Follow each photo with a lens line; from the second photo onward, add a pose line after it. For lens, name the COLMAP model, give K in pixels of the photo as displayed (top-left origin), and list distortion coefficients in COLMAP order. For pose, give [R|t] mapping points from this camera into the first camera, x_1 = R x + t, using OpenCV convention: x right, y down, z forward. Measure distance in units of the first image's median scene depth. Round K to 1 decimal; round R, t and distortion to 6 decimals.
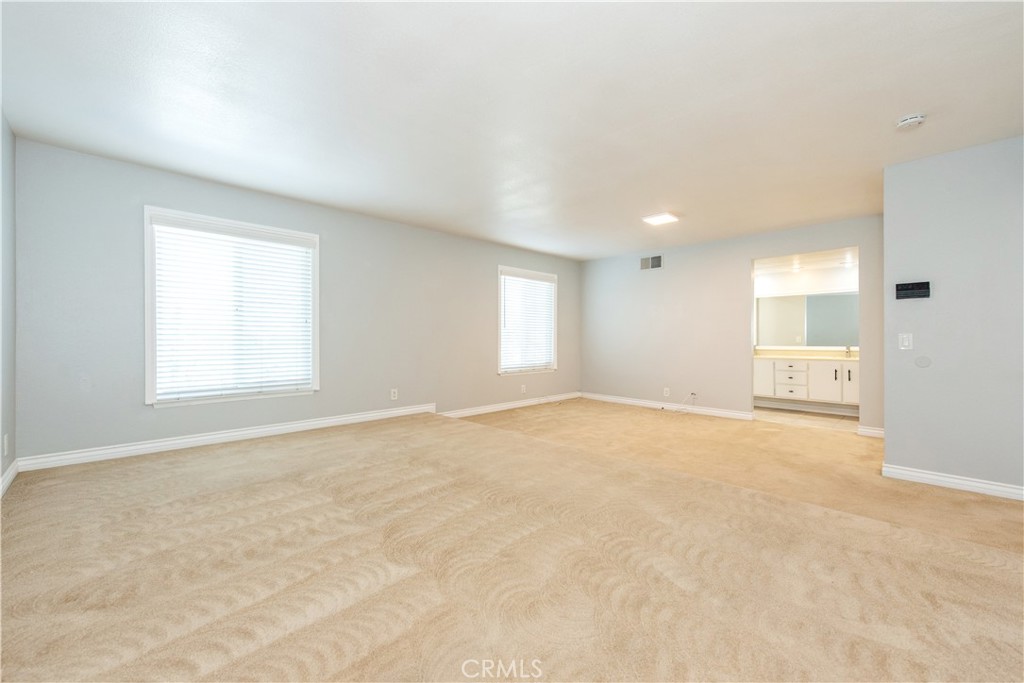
lens RADIAL K [[401.4, 0, 517.6], [0, 401.4, 340.2], [0, 0, 1]] dist [0.009566, -0.000170]
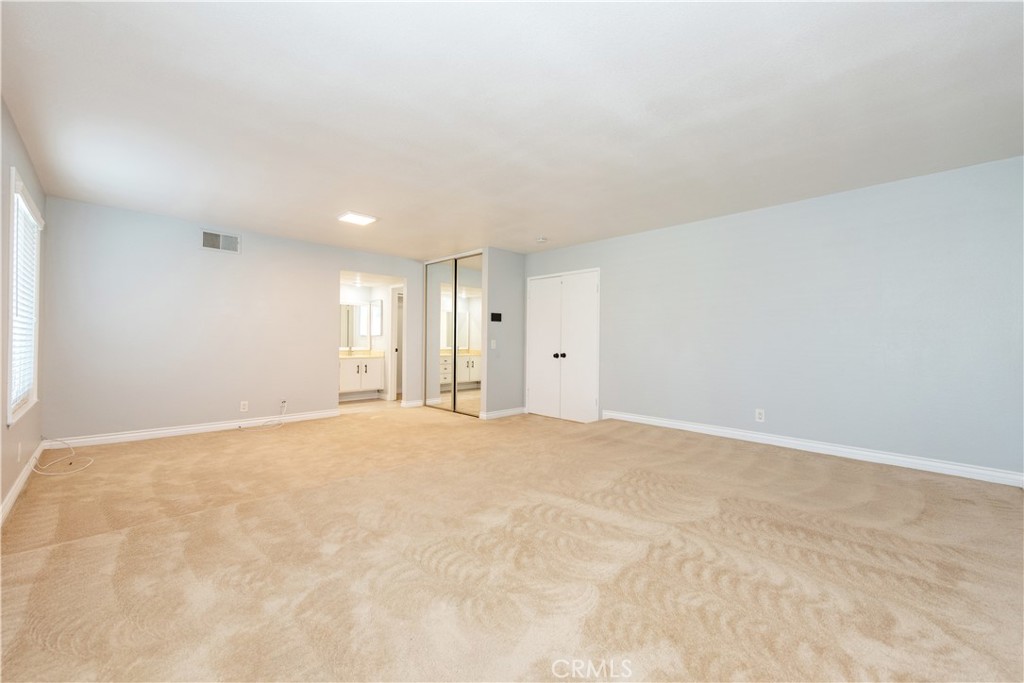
lens RADIAL K [[401.4, 0, 517.6], [0, 401.4, 340.2], [0, 0, 1]] dist [0.009566, -0.000170]
pose [[-0.021440, 0.001241, 0.999769, -0.533053], [-0.001594, 0.999998, -0.001276, -0.006094], [-0.999769, -0.001621, -0.021438, 0.536078]]
